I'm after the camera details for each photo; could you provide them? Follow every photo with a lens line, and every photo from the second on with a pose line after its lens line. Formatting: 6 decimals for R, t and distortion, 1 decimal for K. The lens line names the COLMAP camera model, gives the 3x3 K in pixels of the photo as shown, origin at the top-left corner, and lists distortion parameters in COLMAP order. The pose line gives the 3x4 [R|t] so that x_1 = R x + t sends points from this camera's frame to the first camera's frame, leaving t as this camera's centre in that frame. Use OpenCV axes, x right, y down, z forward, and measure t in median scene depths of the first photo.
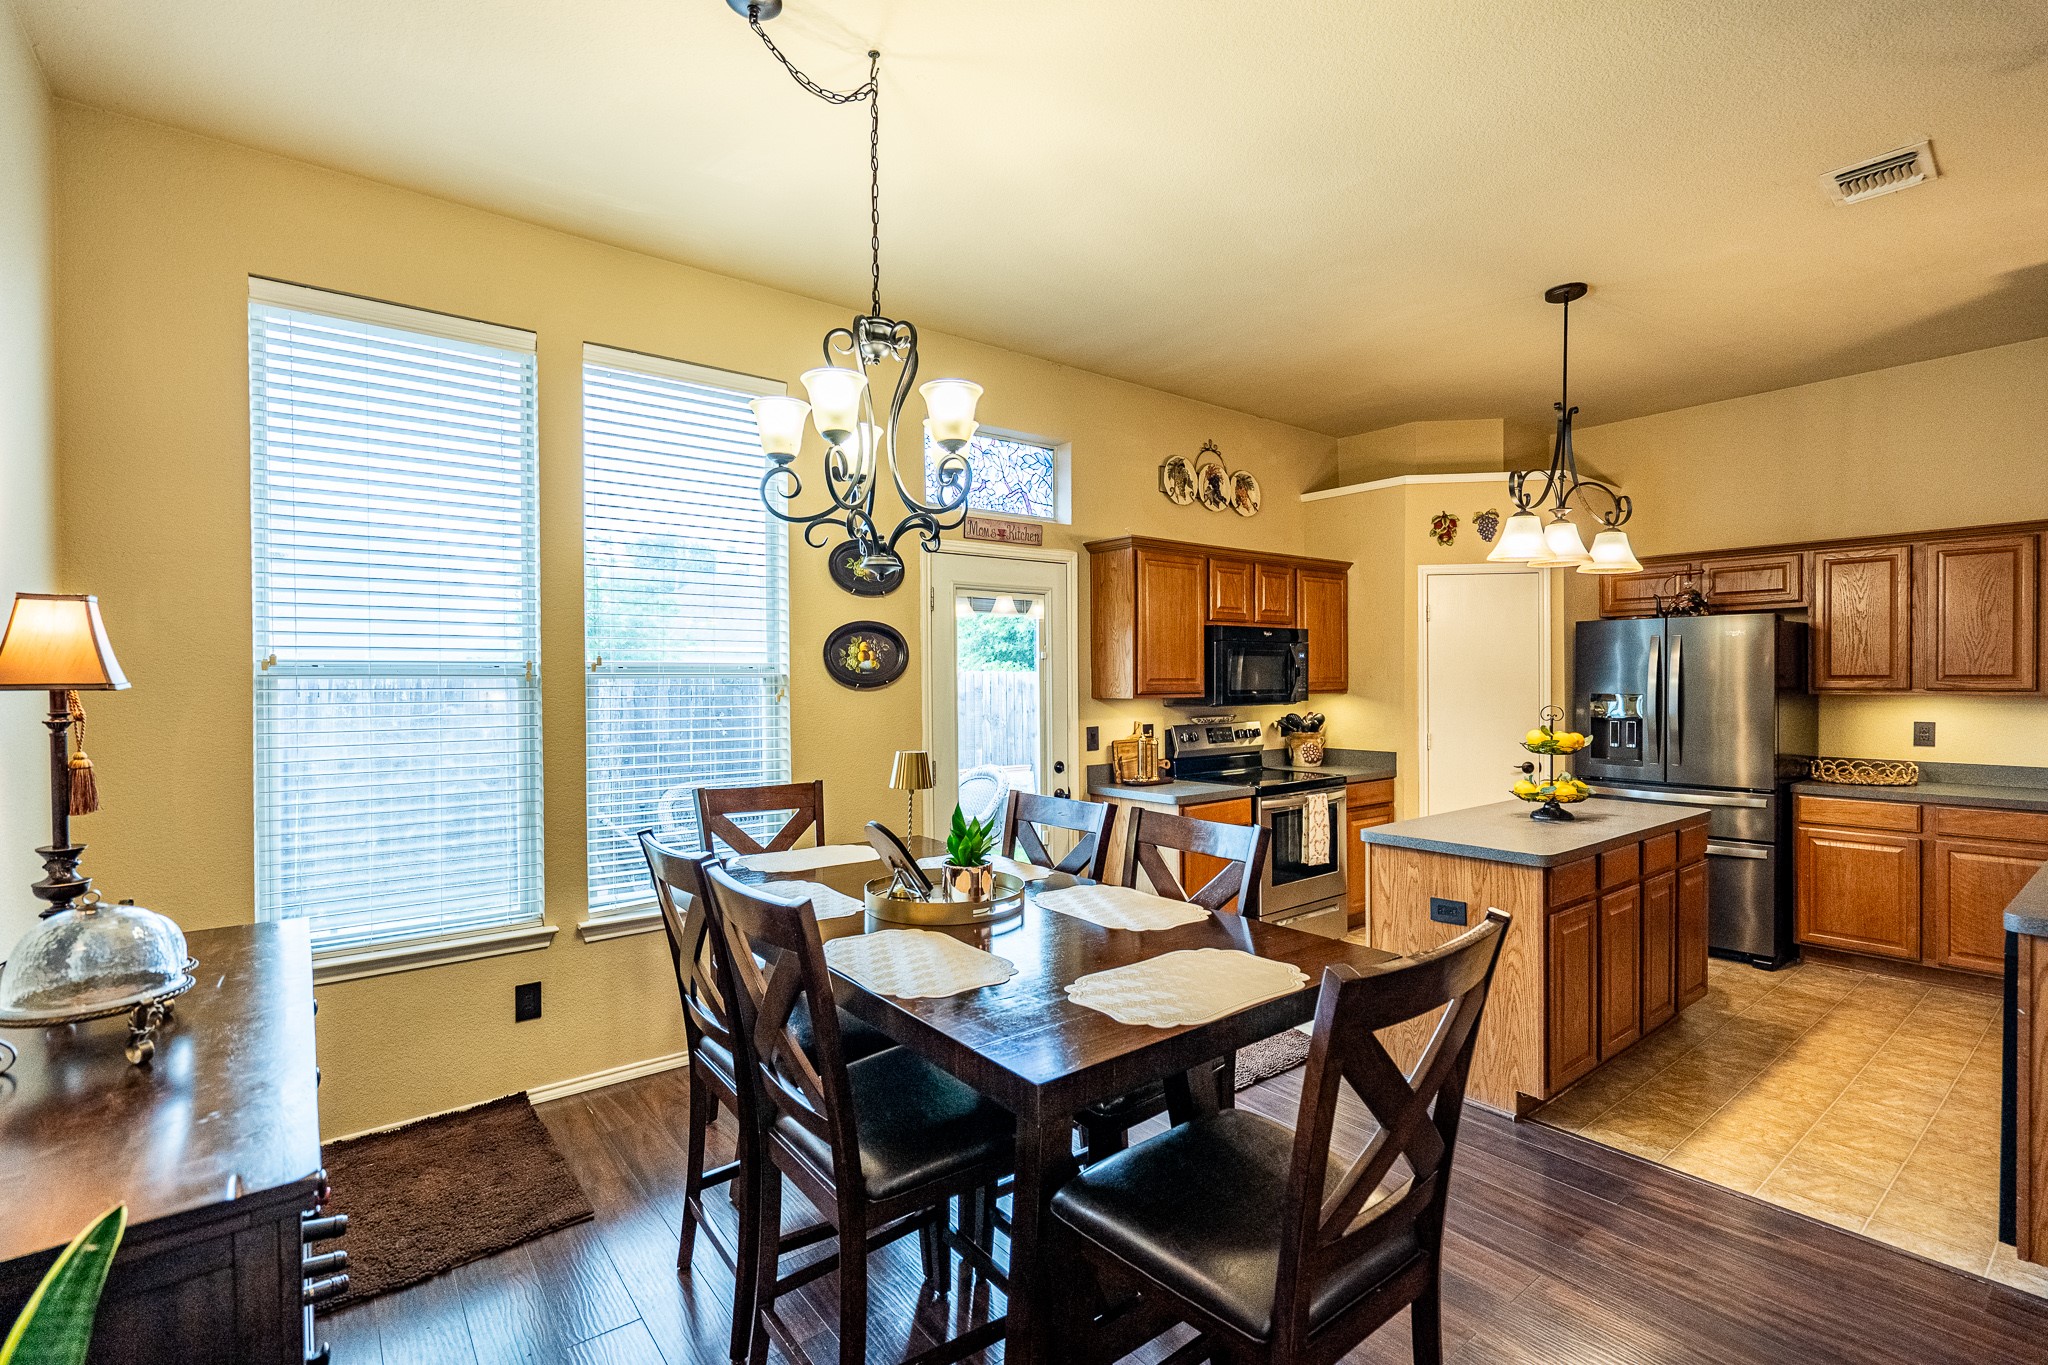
lens RADIAL K [[937.7, 0, 1022.0], [0, 937.7, 687.2], [0, 0, 1]] dist [-0.000919, 0.000858]
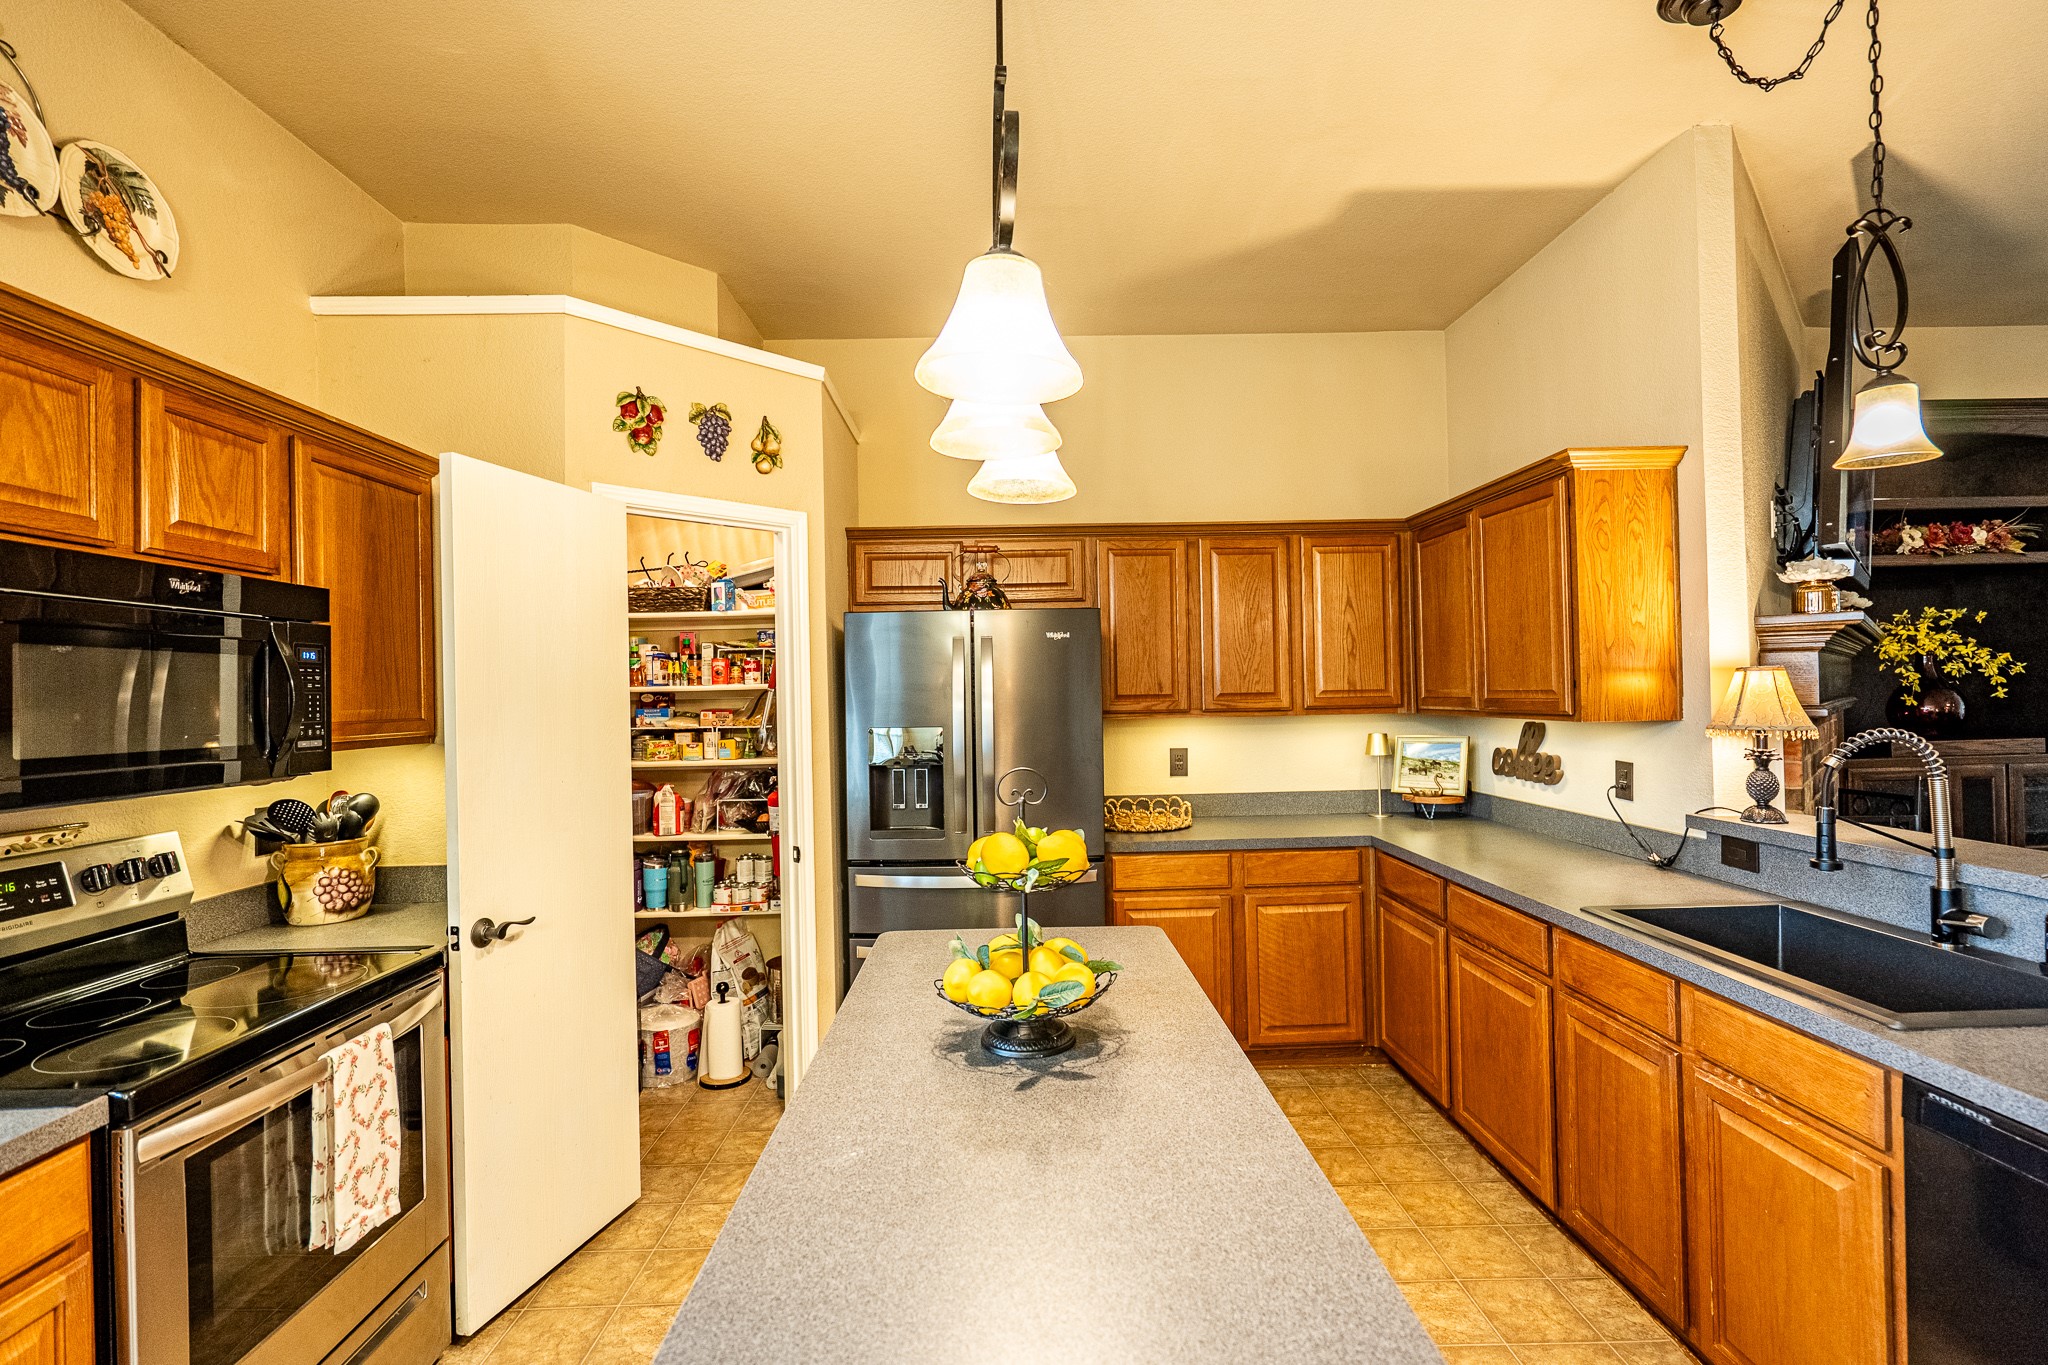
lens RADIAL K [[937.7, 0, 1024.2], [0, 937.7, 684.9], [0, 0, 1]] dist [-0.000919, 0.000858]
pose [[0.601053, 0.001128, 0.799208, 0.179743], [0.024103, 0.999519, -0.019538, -0.007600], [-0.798845, 0.031007, 0.600737, 0.575051]]
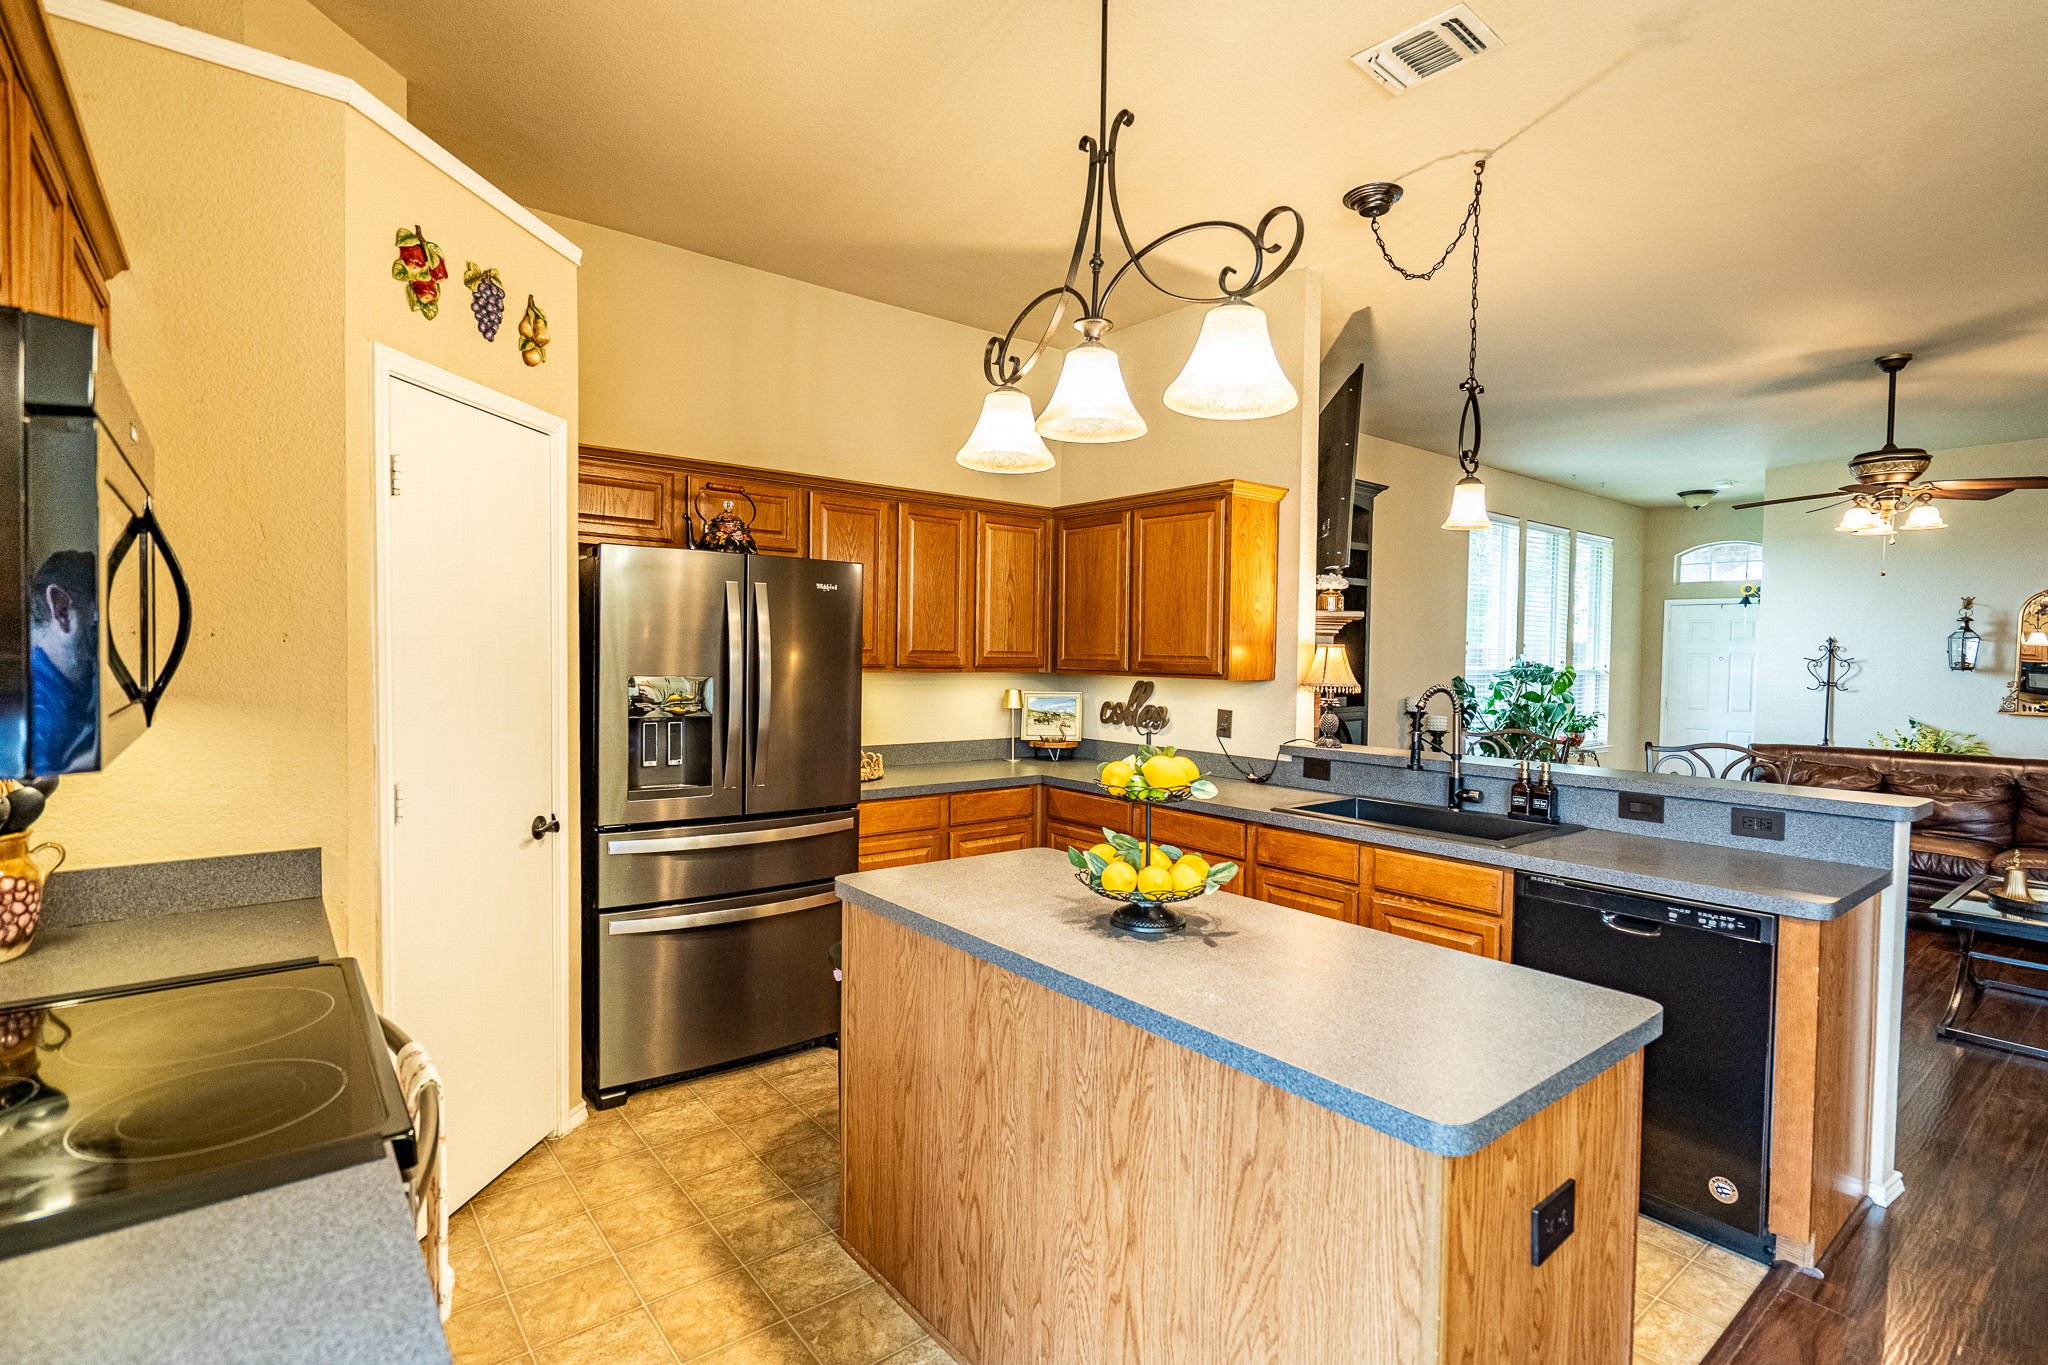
lens RADIAL K [[986.1, 0, 1027.9], [0, 986.1, 683.7], [0, 0, 1]] dist [0.000181, 0.001299]
pose [[-0.016668, -0.025464, 0.999537, 0.021529], [-0.005092, 0.999665, 0.025382, -0.005049], [-0.999848, -0.004666, -0.016792, 0.824258]]
